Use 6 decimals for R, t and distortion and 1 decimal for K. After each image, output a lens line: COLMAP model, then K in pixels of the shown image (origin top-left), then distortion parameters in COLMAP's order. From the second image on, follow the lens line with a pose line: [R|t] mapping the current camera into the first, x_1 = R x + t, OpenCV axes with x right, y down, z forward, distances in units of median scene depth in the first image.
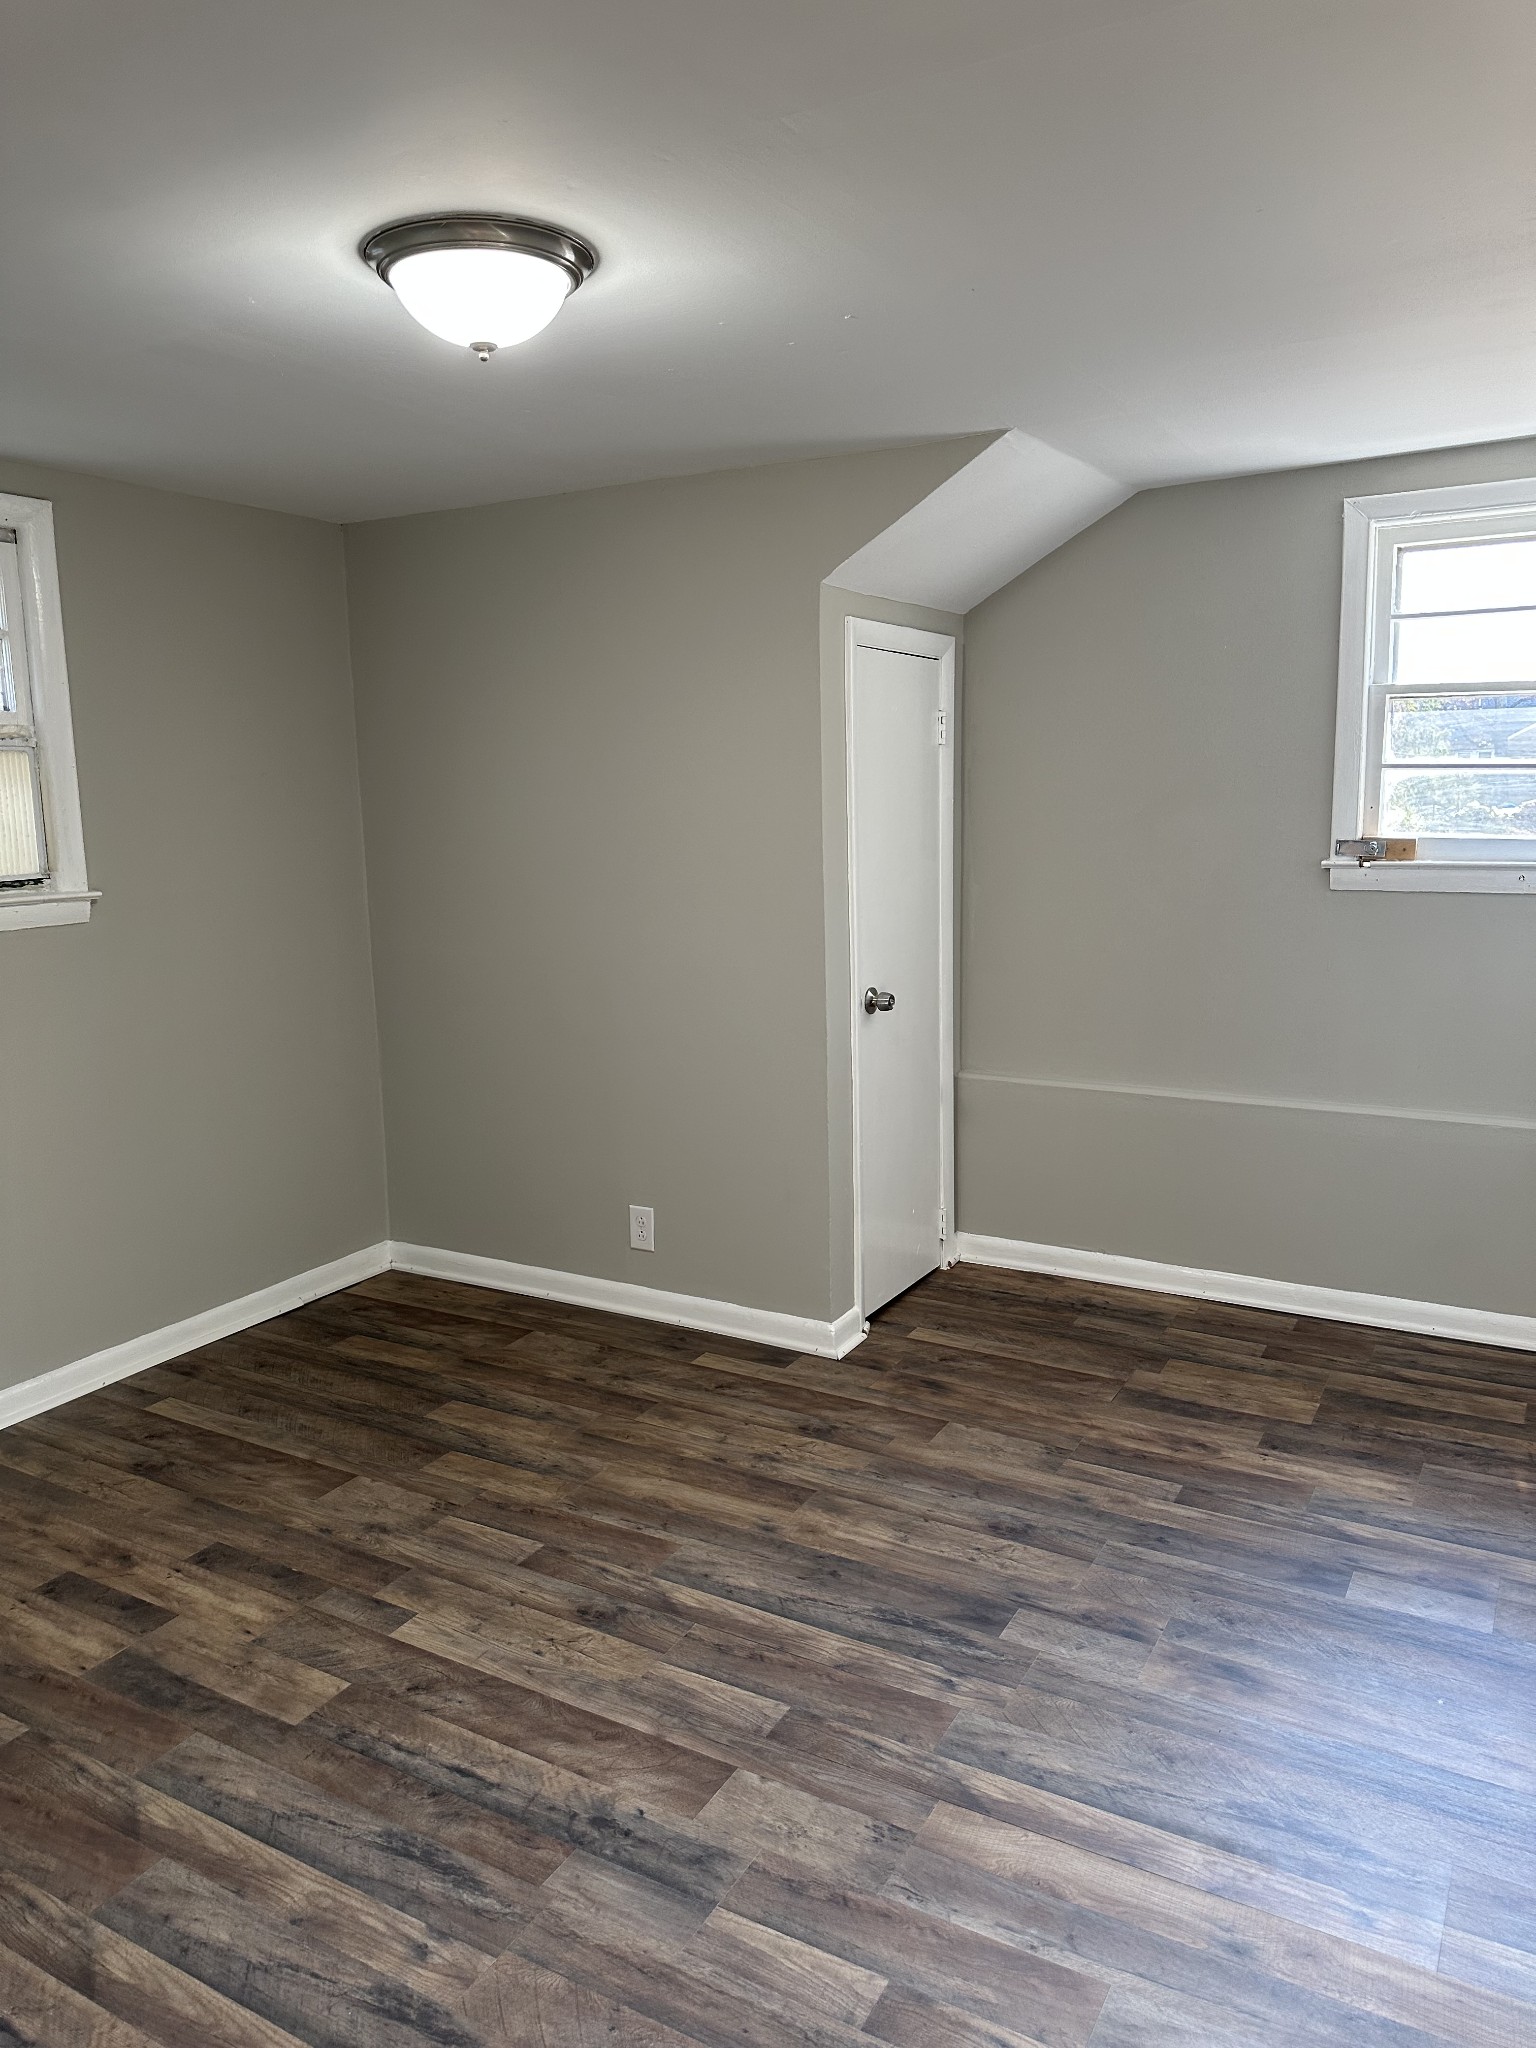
lens RADIAL K [[1440.6, 0, 768.9], [0, 1440.6, 1026.8], [0, 0, 1]] dist [0.095254, -0.004492]
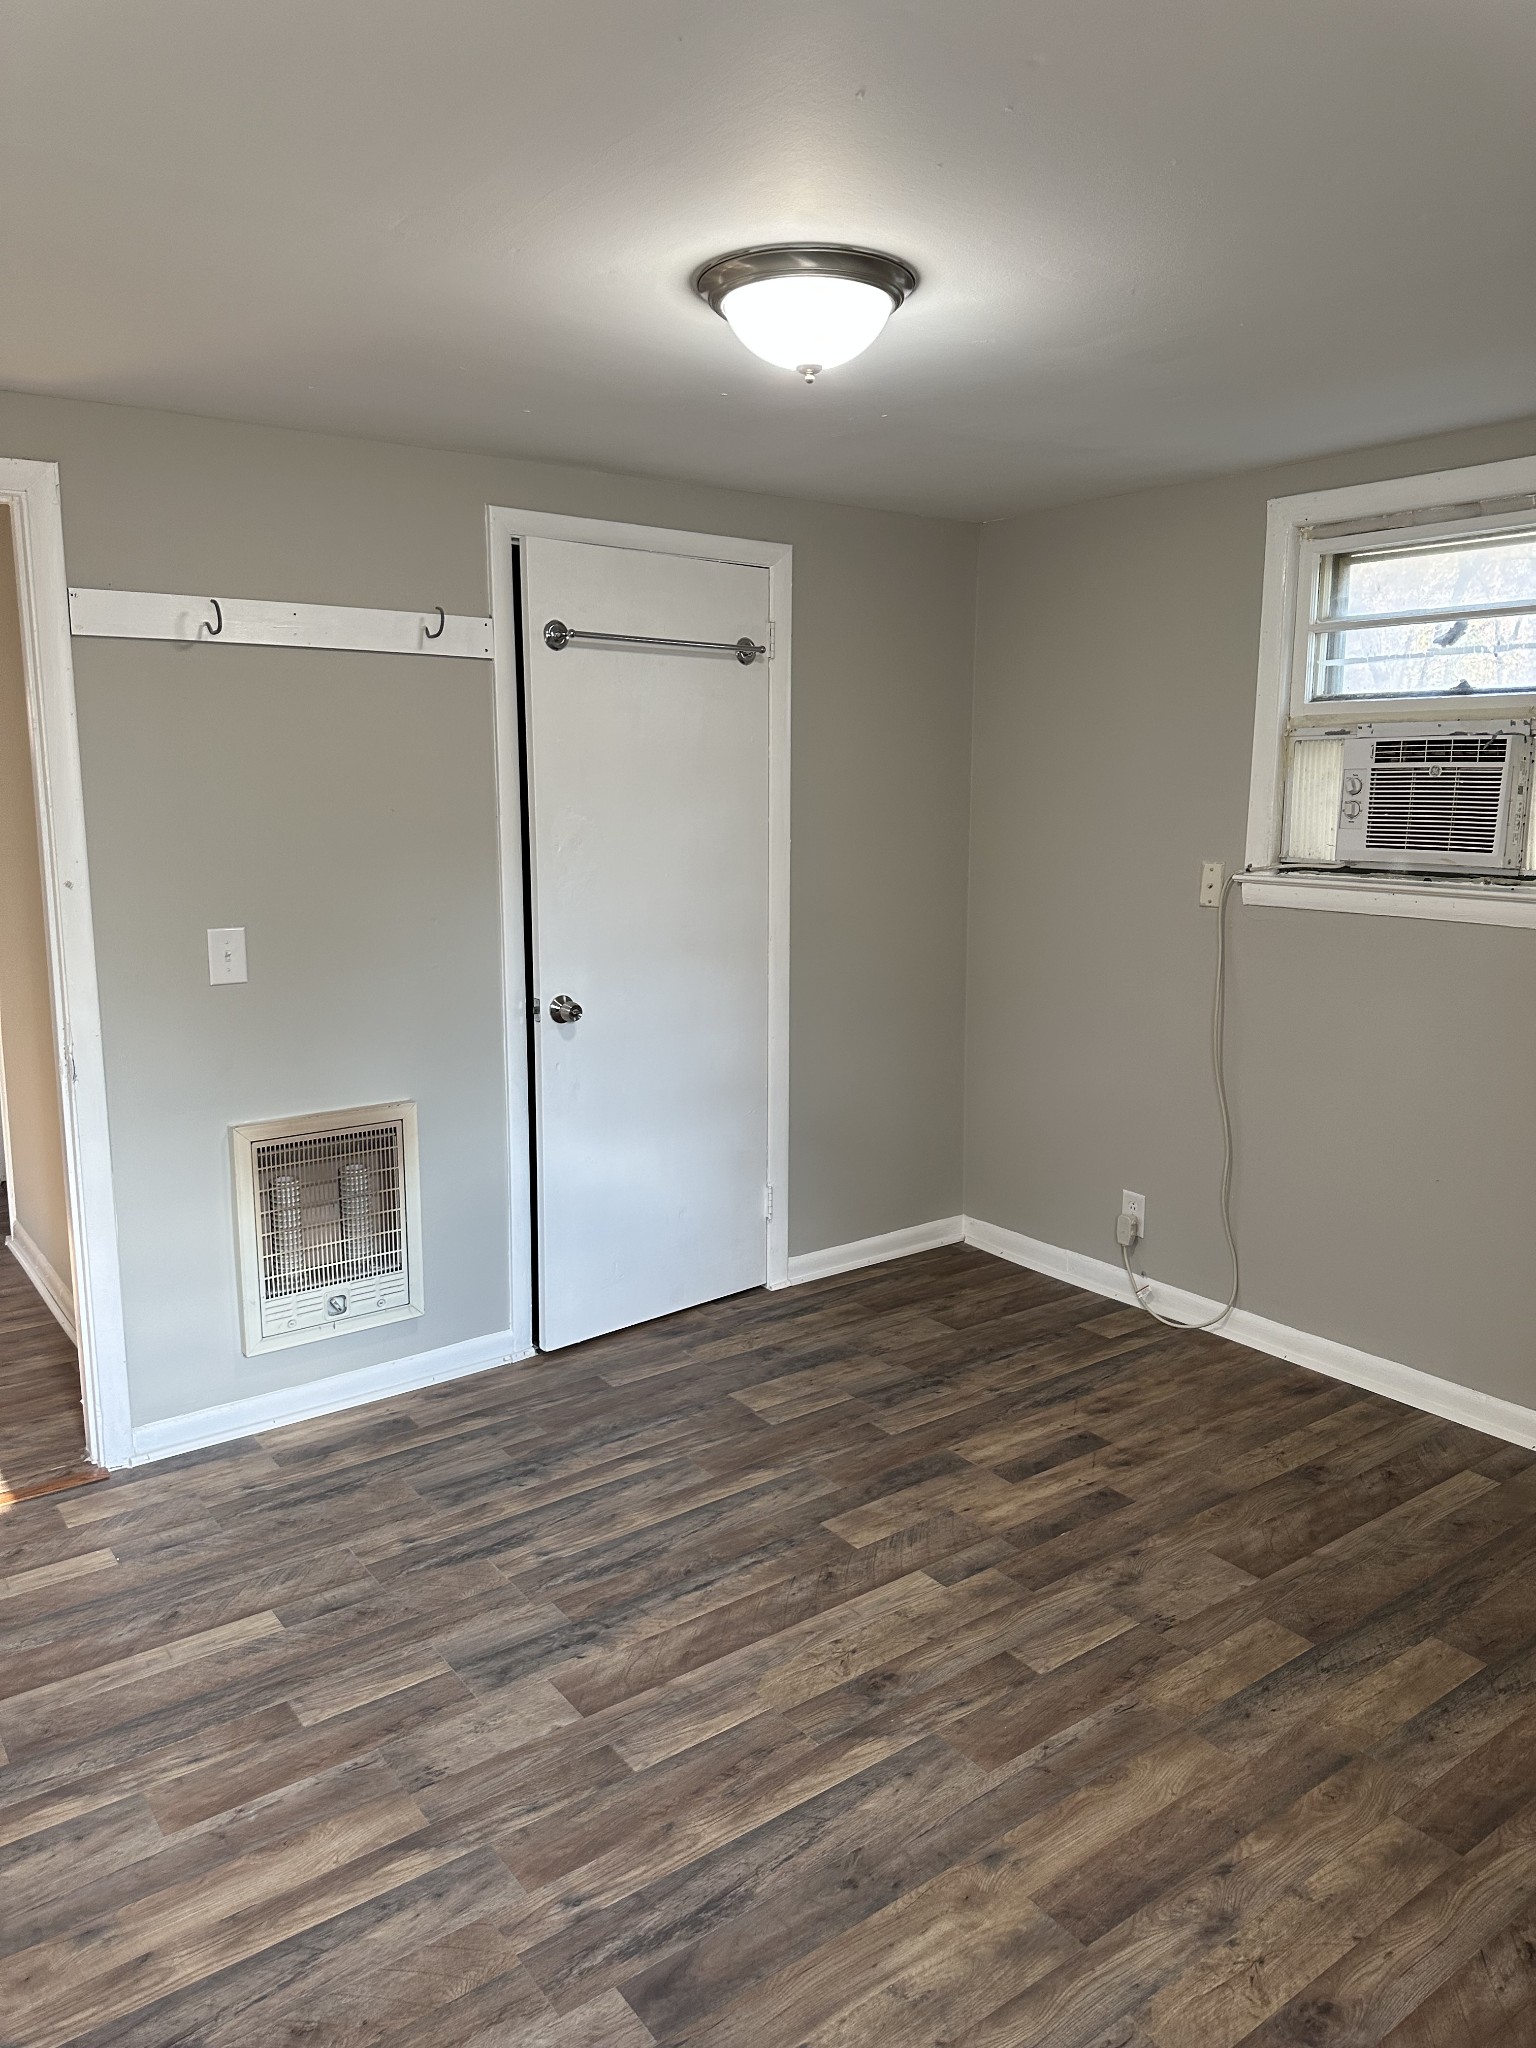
lens RADIAL K [[1463.7, 0, 767.9], [0, 1463.7, 1018.1], [0, 0, 1]] dist [0.060053, 0.001898]
pose [[-0.393168, 0.178164, -0.902040, 0.727071], [-0.140254, 0.957946, 0.250338, -0.242392], [0.908707, 0.224940, -0.351645, 1.253217]]
